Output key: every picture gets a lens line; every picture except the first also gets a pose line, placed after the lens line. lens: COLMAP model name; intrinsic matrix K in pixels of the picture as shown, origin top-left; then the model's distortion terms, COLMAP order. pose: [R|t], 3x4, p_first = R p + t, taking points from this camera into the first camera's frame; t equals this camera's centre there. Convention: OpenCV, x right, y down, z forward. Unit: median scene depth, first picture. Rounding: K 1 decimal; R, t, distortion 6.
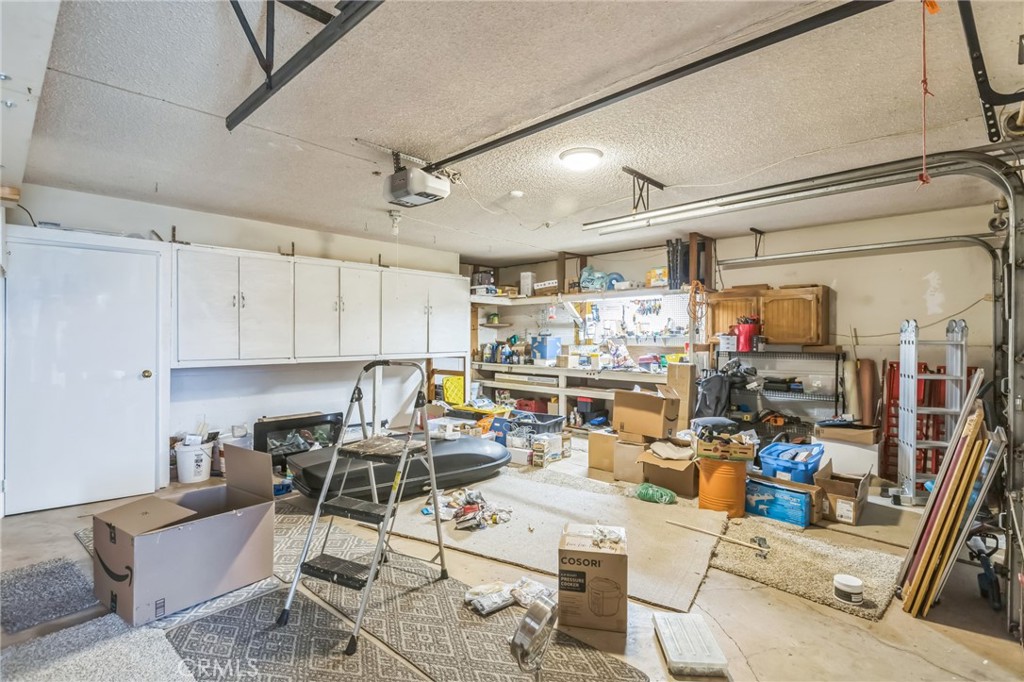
lens RADIAL K [[505.1, 0, 510.1], [0, 505.1, 339.8], [0, 0, 1]] dist [0.000381, -0.000035]
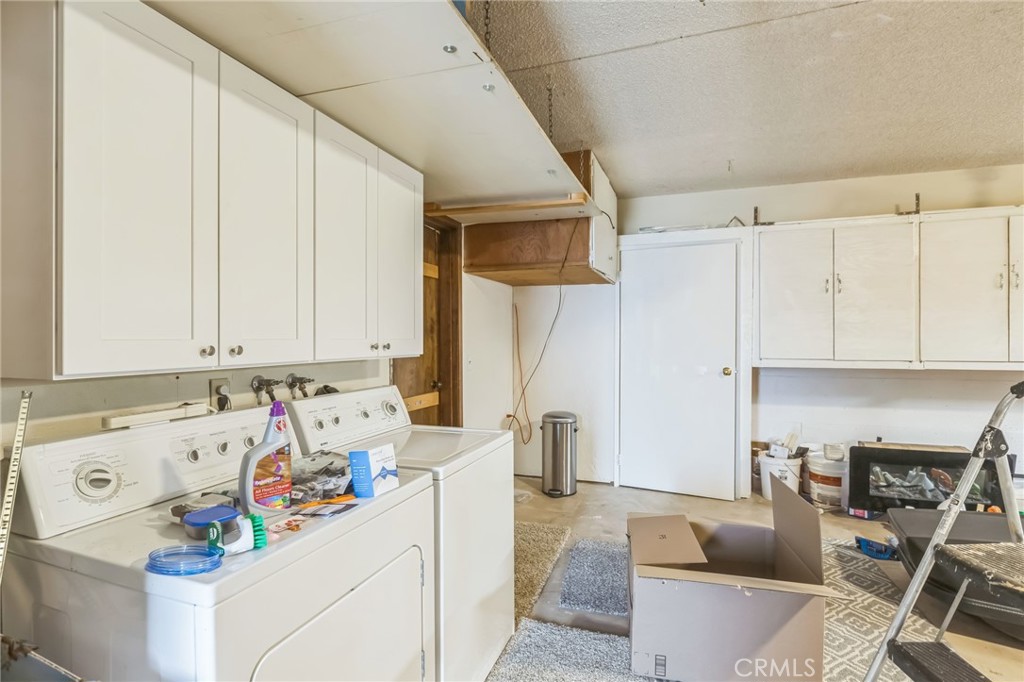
lens RADIAL K [[505.1, 0, 508.6], [0, 505.1, 338.2], [0, 0, 1]] dist [0.000381, -0.000035]
pose [[0.408396, 0.002173, -0.912802, -0.031206], [-0.003170, 0.999995, 0.000962, 0.006077], [0.912800, 0.002500, 0.408400, 0.231671]]
